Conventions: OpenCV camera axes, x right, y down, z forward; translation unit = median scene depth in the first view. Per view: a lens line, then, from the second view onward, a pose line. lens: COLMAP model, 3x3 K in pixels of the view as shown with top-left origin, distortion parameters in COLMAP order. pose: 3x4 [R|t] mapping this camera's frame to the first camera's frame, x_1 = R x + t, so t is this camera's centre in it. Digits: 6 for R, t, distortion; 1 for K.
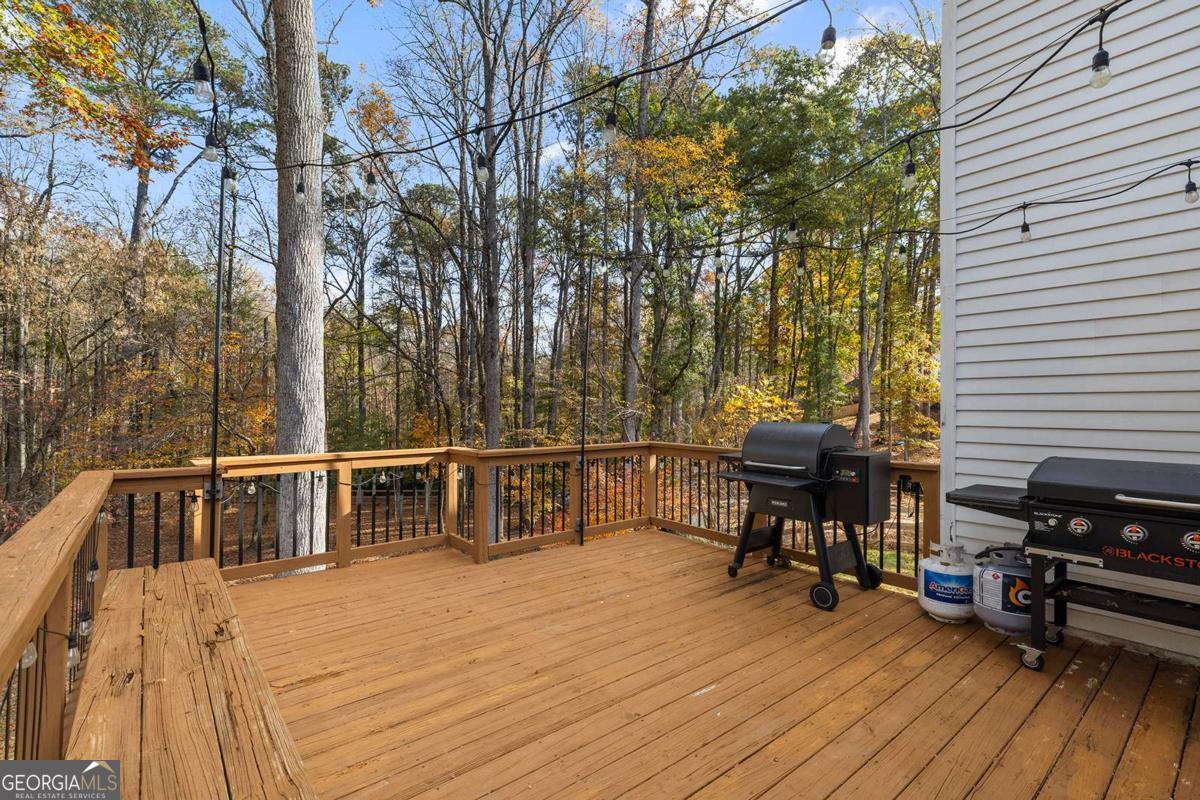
lens RADIAL K [[538.7, 0, 600.0], [0, 538.7, 400.0], [0, 0, 1]] dist [0.001142, 0.000140]
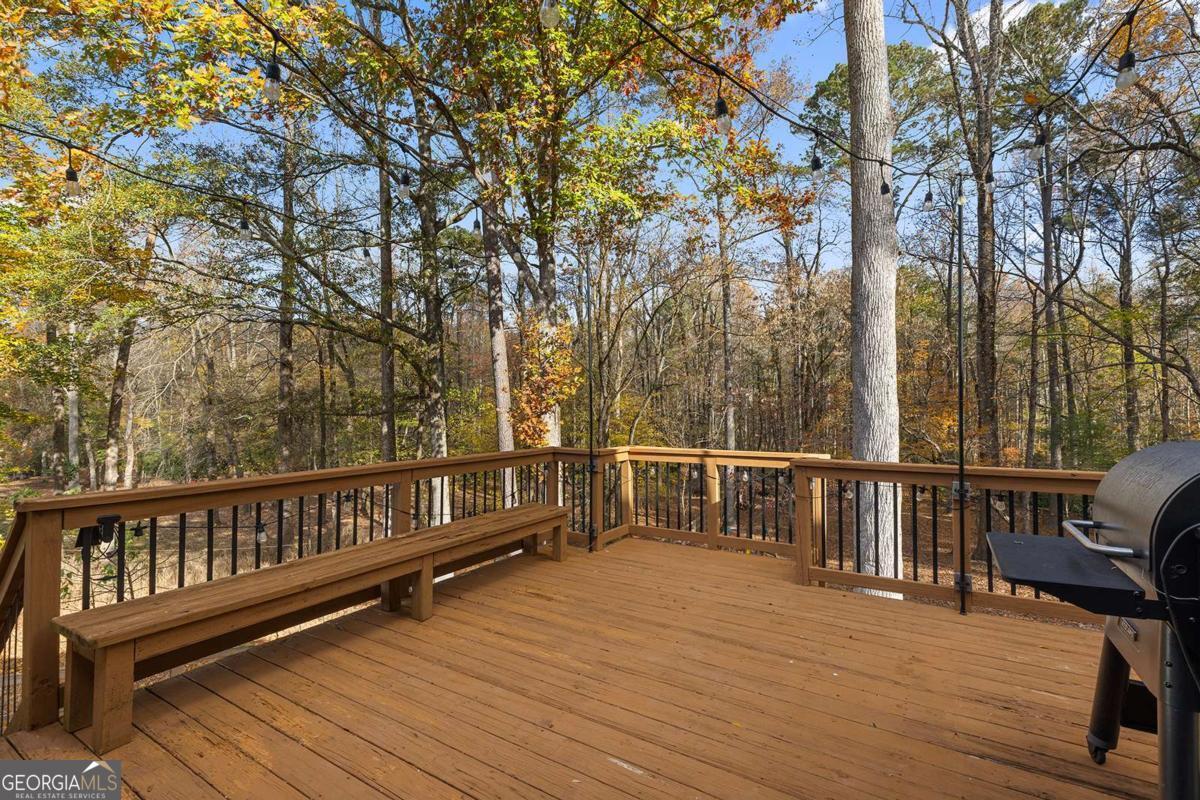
lens RADIAL K [[538.7, 0, 600.0], [0, 538.7, 400.0], [0, 0, 1]] dist [0.001142, 0.000140]
pose [[0.323168, -0.020408, -0.946122, 0.686500], [0.009452, 0.999787, -0.018337, 0.014467], [0.946295, -0.003017, 0.323292, 0.521800]]
